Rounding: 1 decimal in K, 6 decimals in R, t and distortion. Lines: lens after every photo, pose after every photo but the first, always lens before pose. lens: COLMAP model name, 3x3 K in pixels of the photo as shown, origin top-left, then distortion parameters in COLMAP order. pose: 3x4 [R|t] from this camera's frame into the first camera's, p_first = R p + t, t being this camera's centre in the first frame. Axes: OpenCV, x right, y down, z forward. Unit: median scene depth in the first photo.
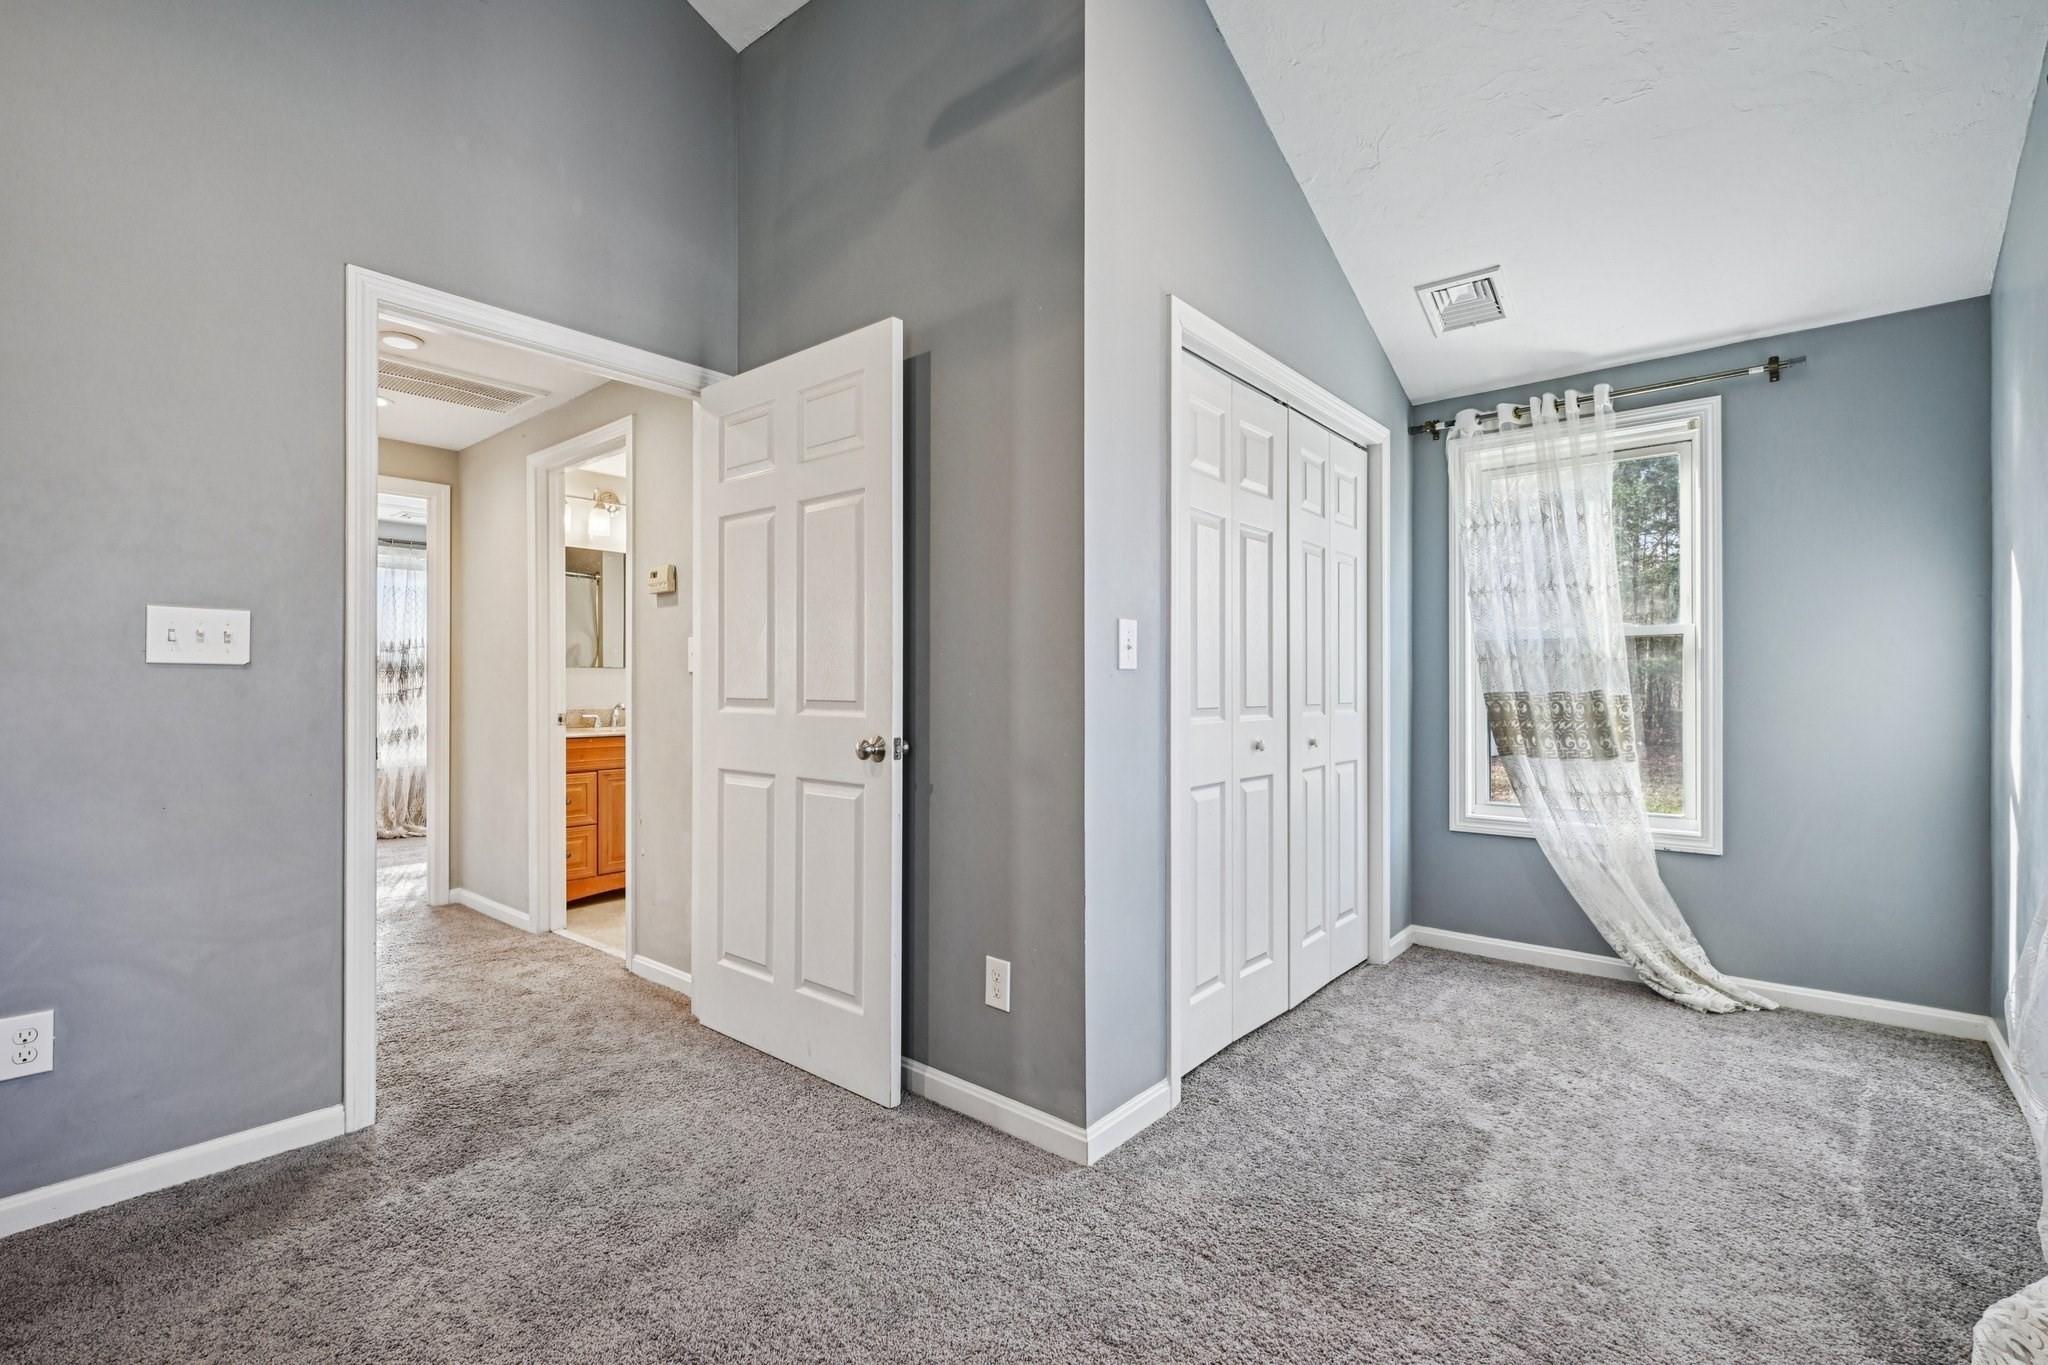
lens RADIAL K [[912.4, 0, 1020.8], [0, 912.4, 683.1], [0, 0, 1]] dist [0.000618, 0.000412]
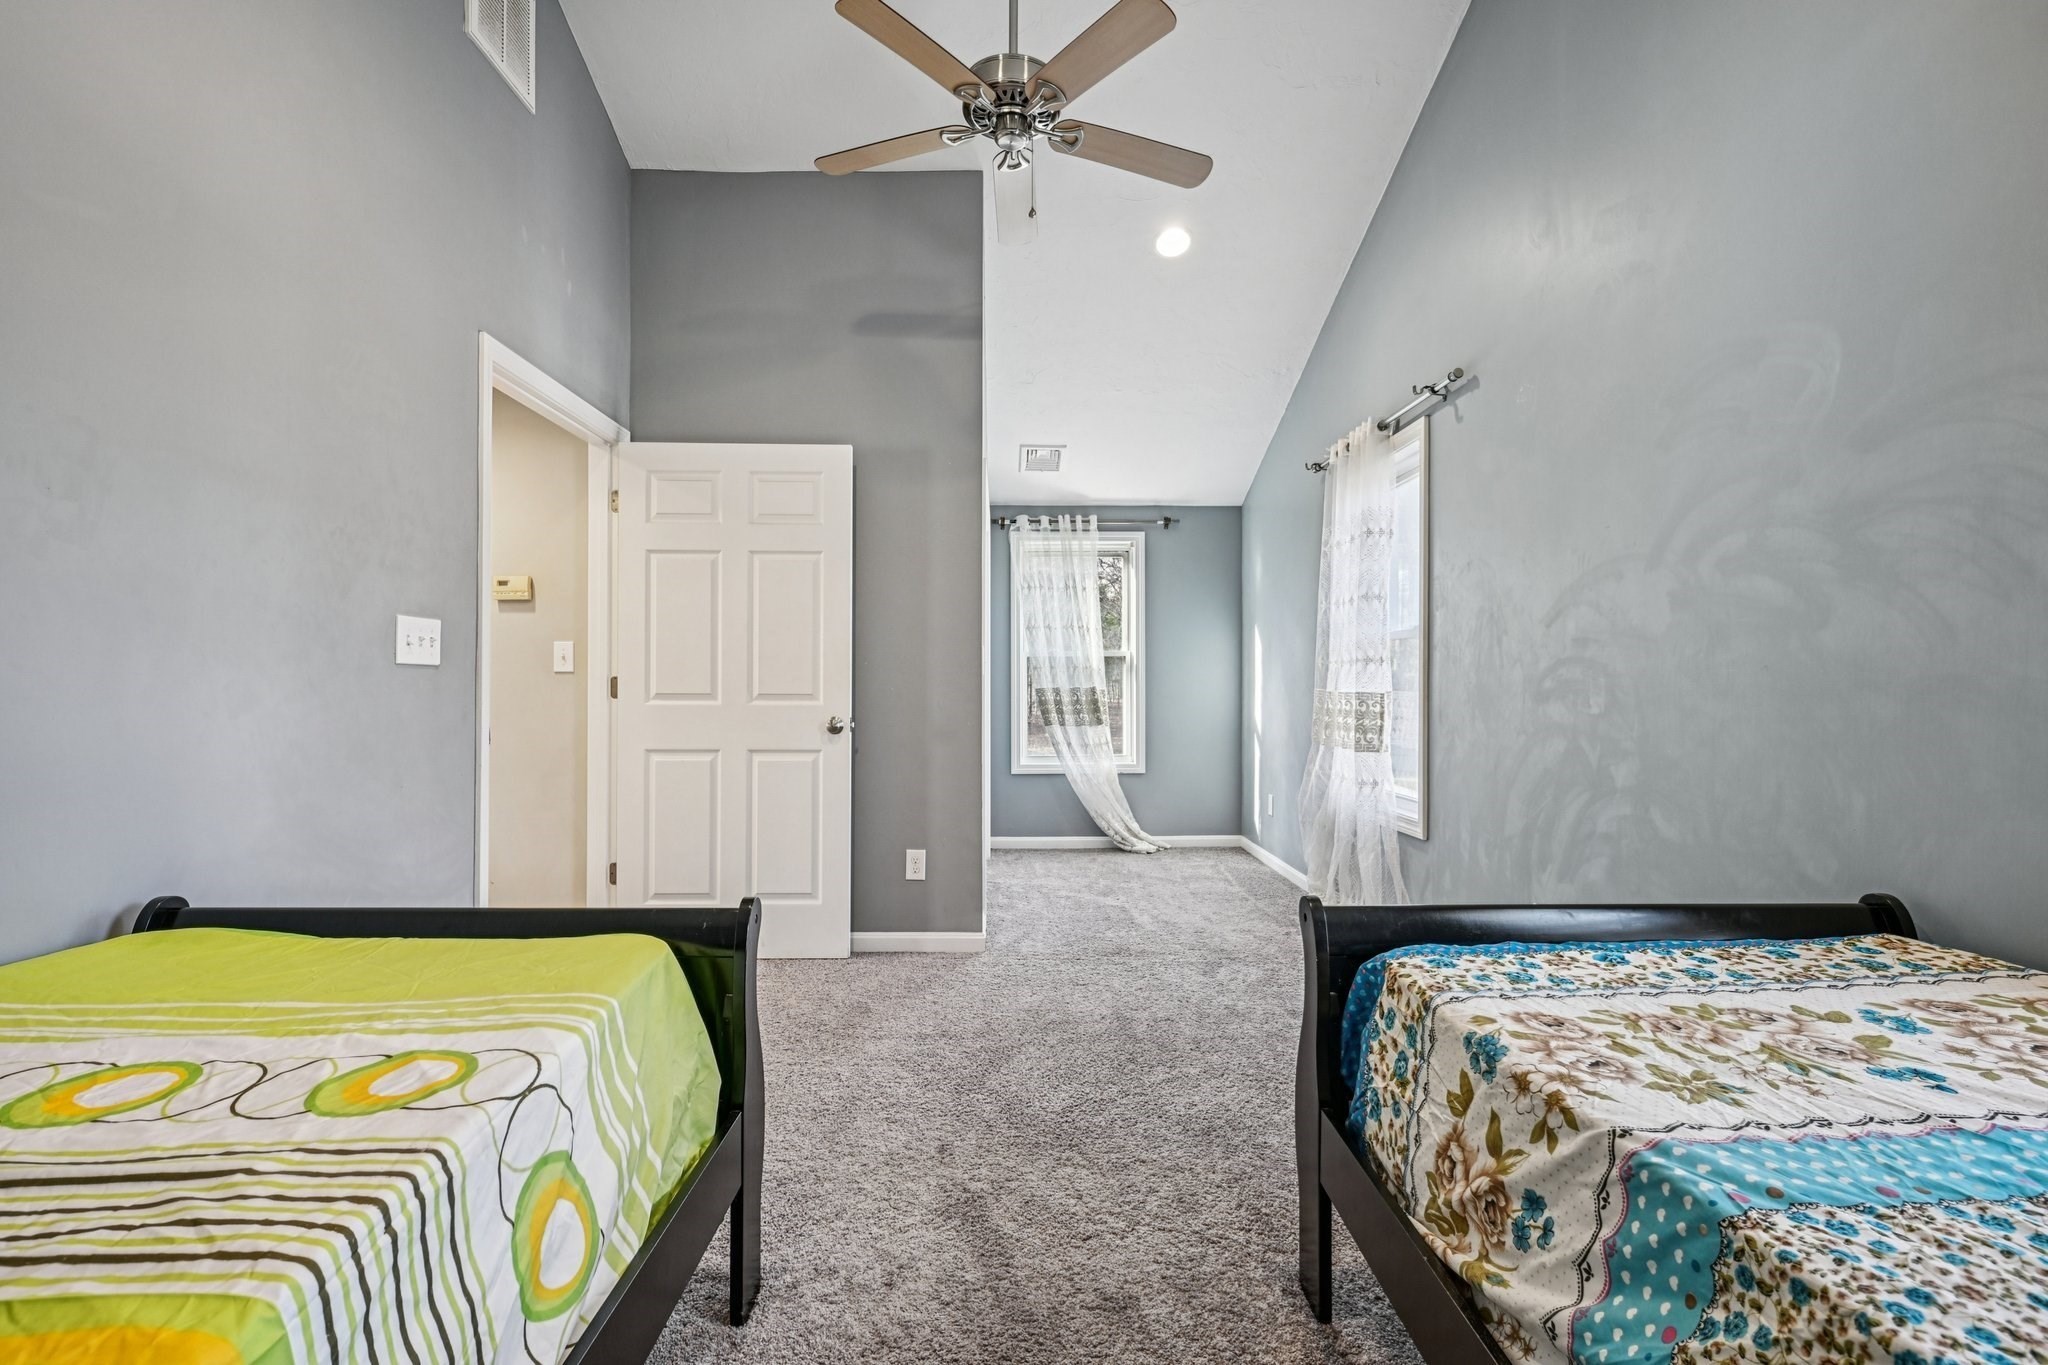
lens RADIAL K [[912.4, 0, 1027.7], [0, 912.4, 682.9], [0, 0, 1]] dist [0.000618, 0.000412]
pose [[0.744862, 0.001257, 0.667218, -0.656176], [-0.001614, 0.999999, -0.000081, 0.000795], [-0.667217, -0.001016, 0.744863, -0.241768]]
